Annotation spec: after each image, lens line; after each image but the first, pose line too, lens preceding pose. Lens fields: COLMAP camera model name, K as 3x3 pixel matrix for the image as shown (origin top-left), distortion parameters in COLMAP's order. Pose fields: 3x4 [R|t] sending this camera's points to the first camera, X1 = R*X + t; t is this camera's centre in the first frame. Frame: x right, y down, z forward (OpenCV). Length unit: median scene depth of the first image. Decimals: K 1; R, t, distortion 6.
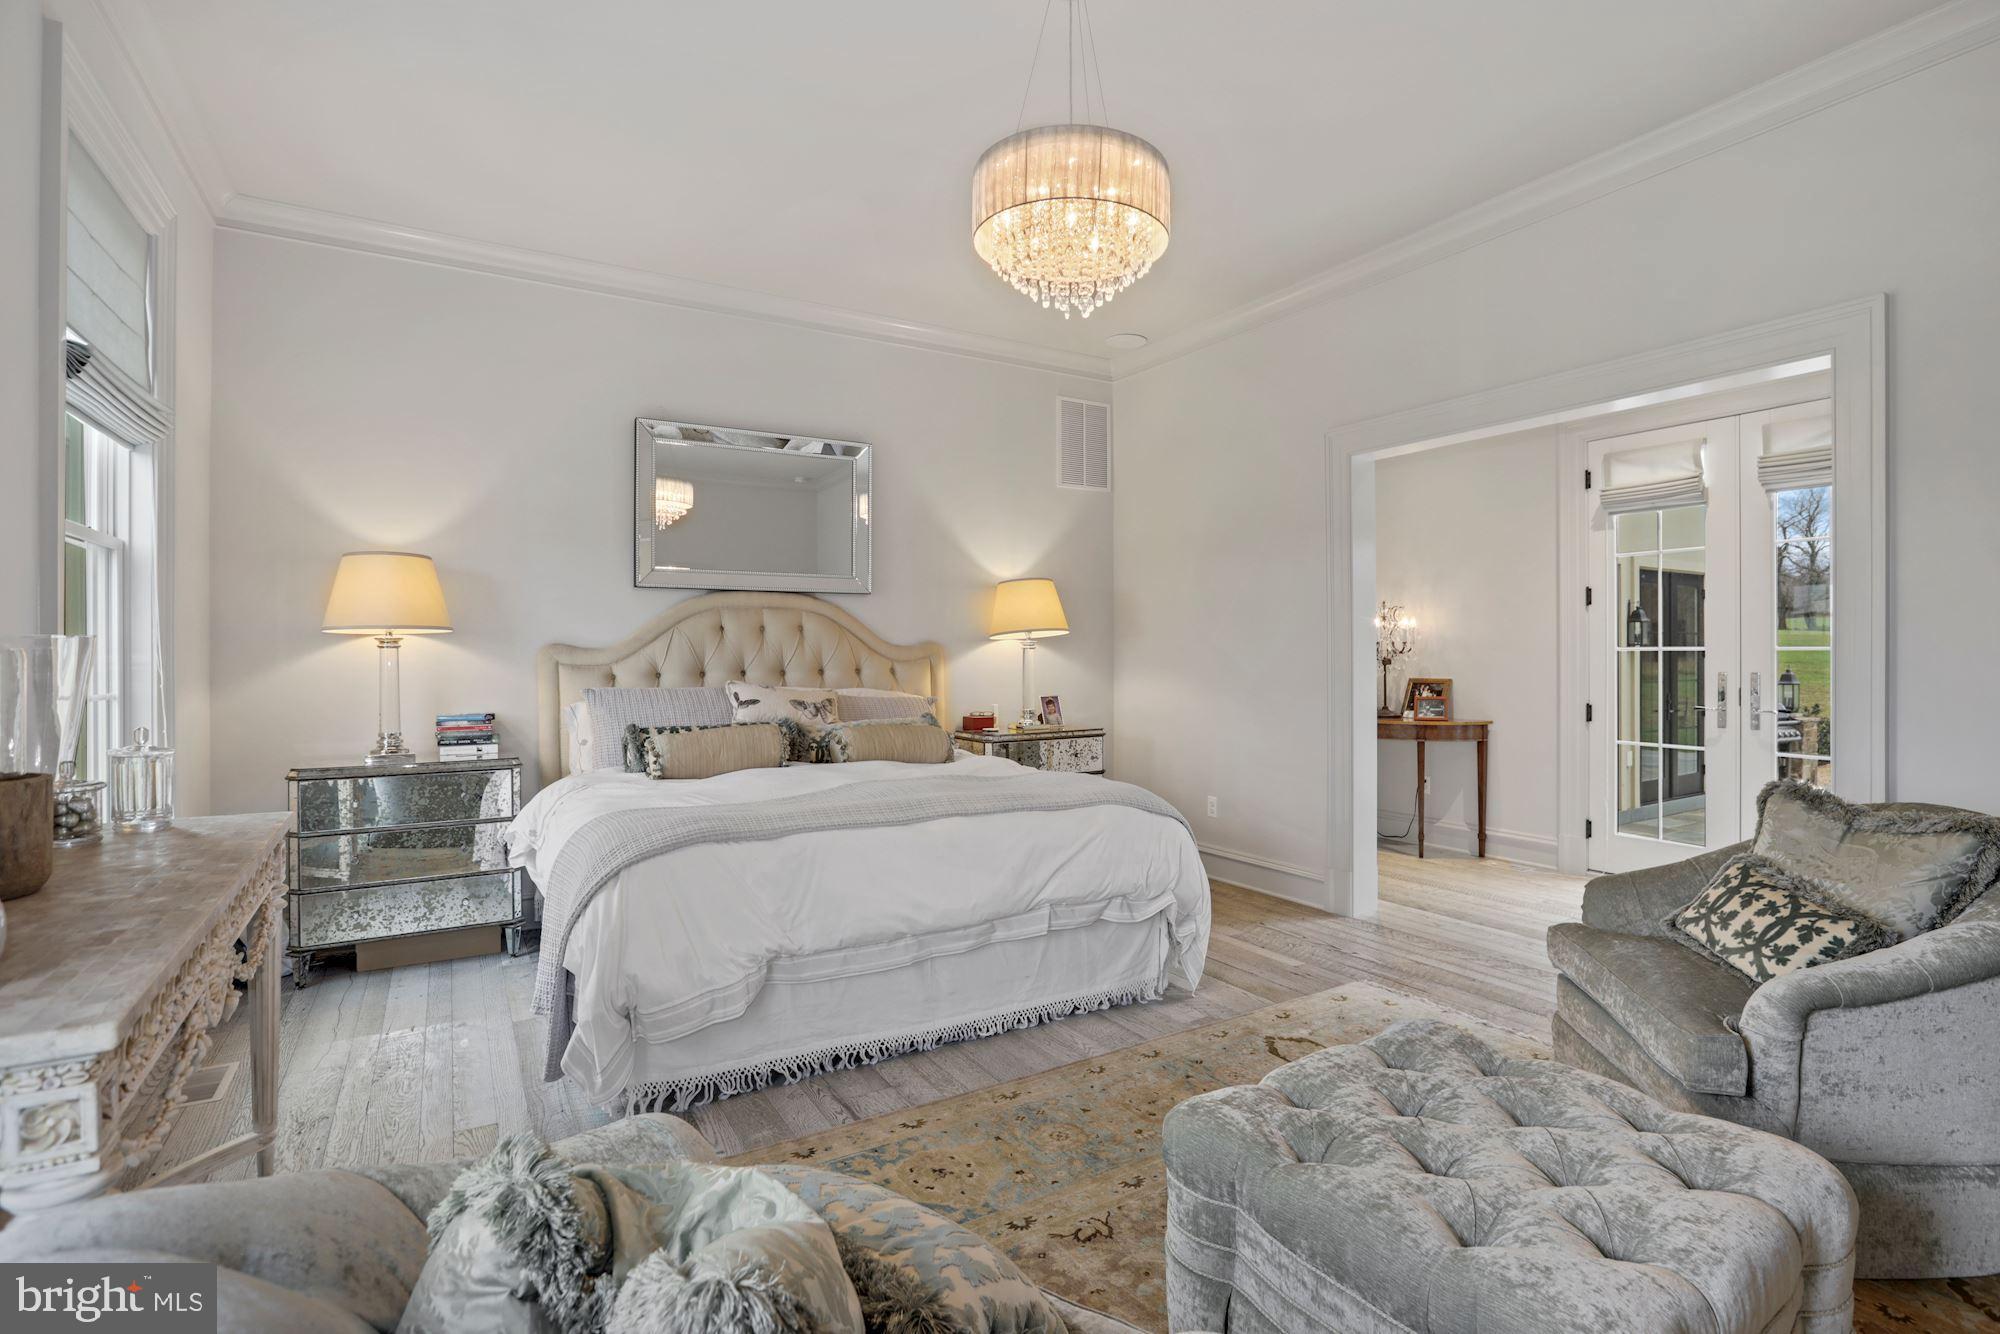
lens RADIAL K [[924.7, 0, 1010.4], [0, 924.7, 661.2], [0, 0, 1]] dist [-0.001455, 0.000466]
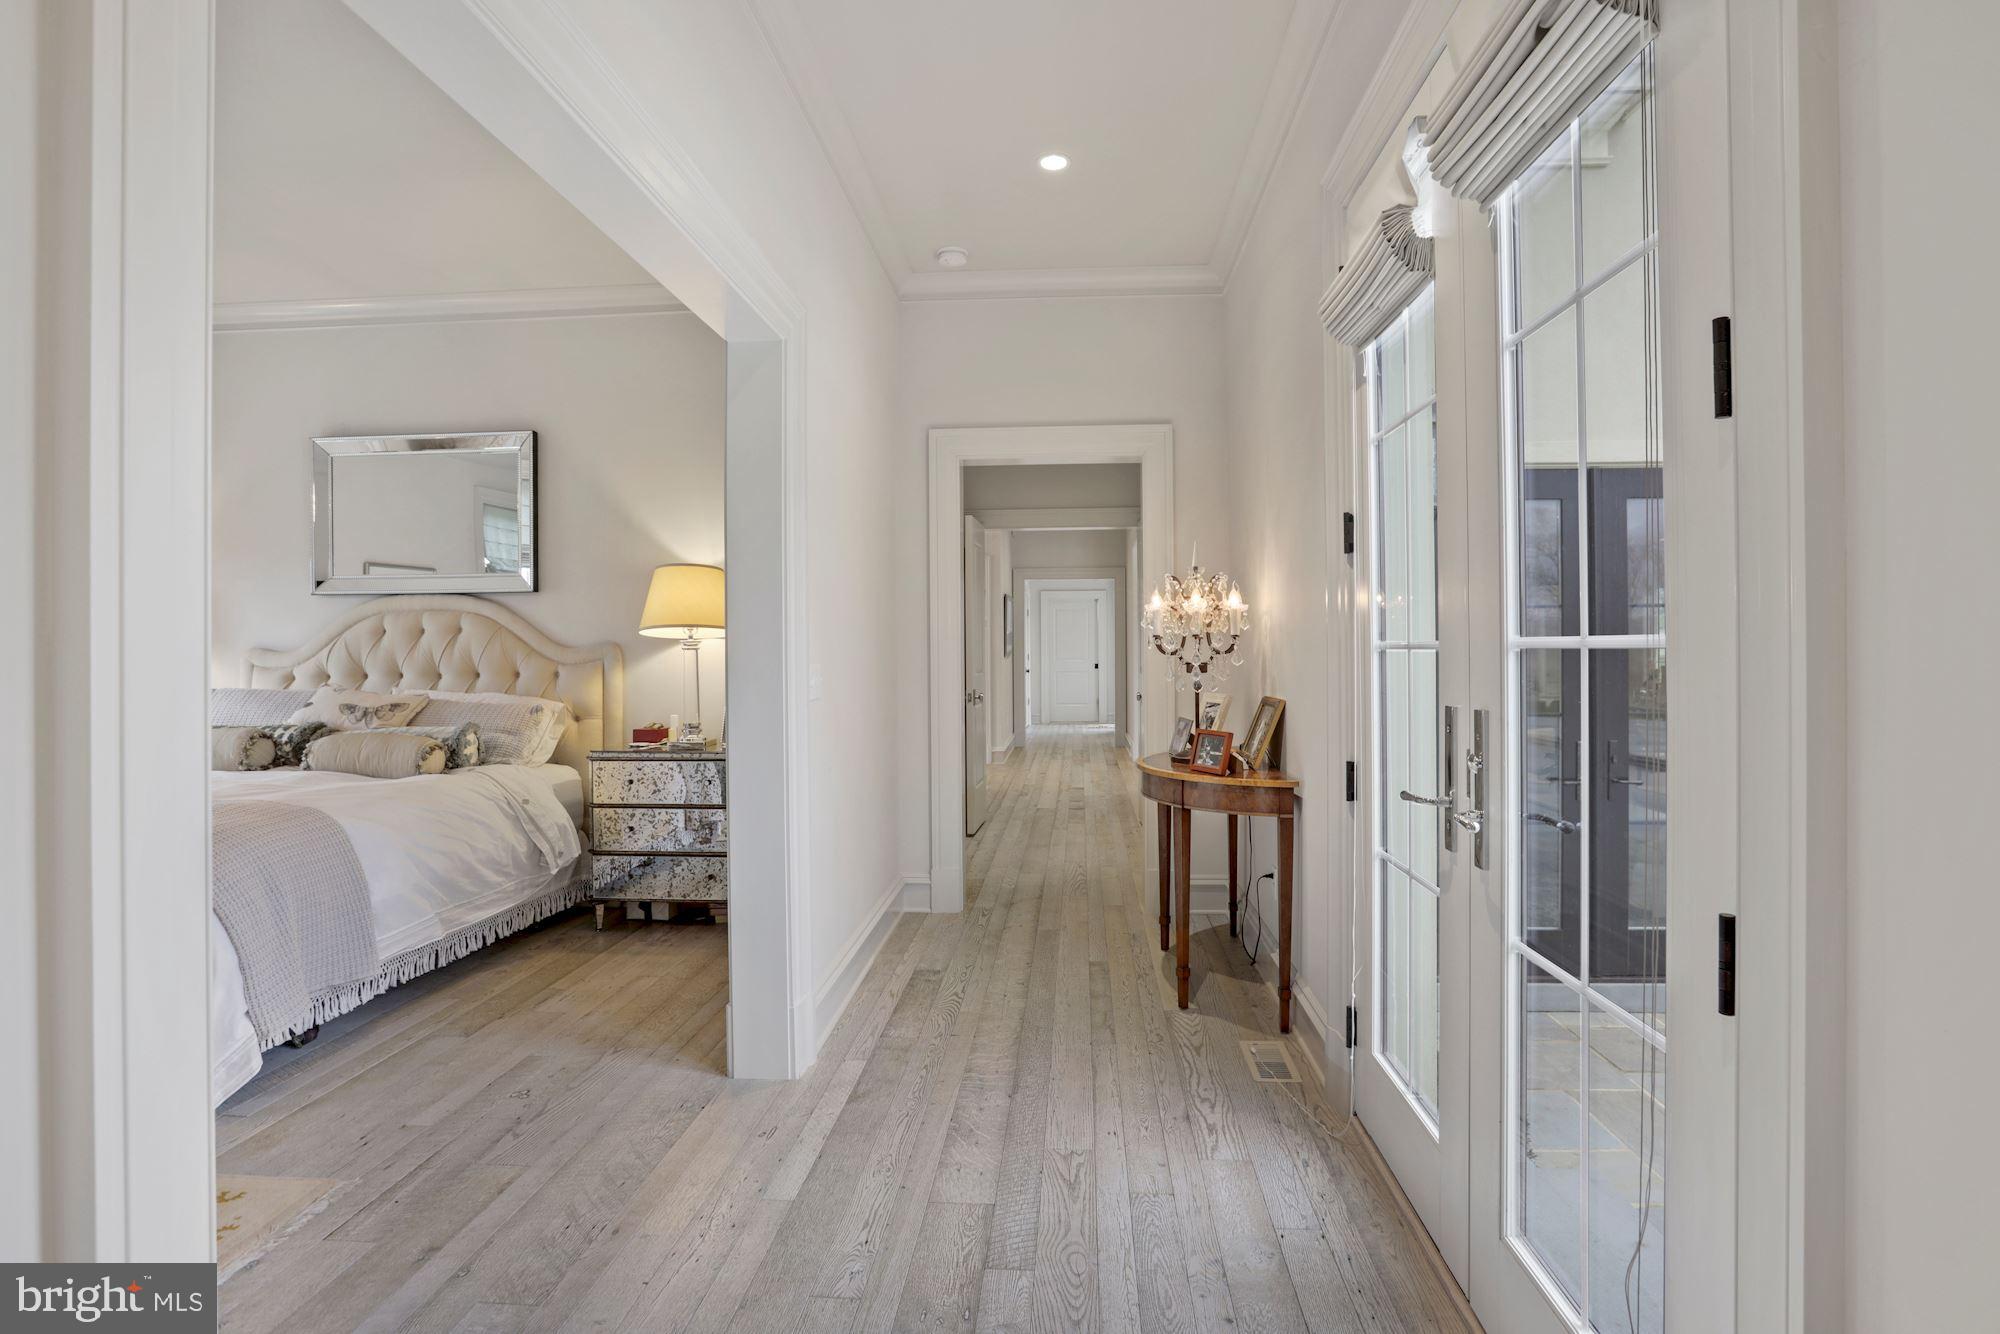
lens RADIAL K [[955.1, 0, 1020.9], [0, 955.1, 660.3], [0, 0, 1]] dist [-0.053759, 0.025097]
pose [[0.807477, 0.000667, -0.589899, 0.797768], [-0.004050, 0.999982, -0.004413, -0.002263], [0.589885, 0.005953, 0.807465, 0.541908]]
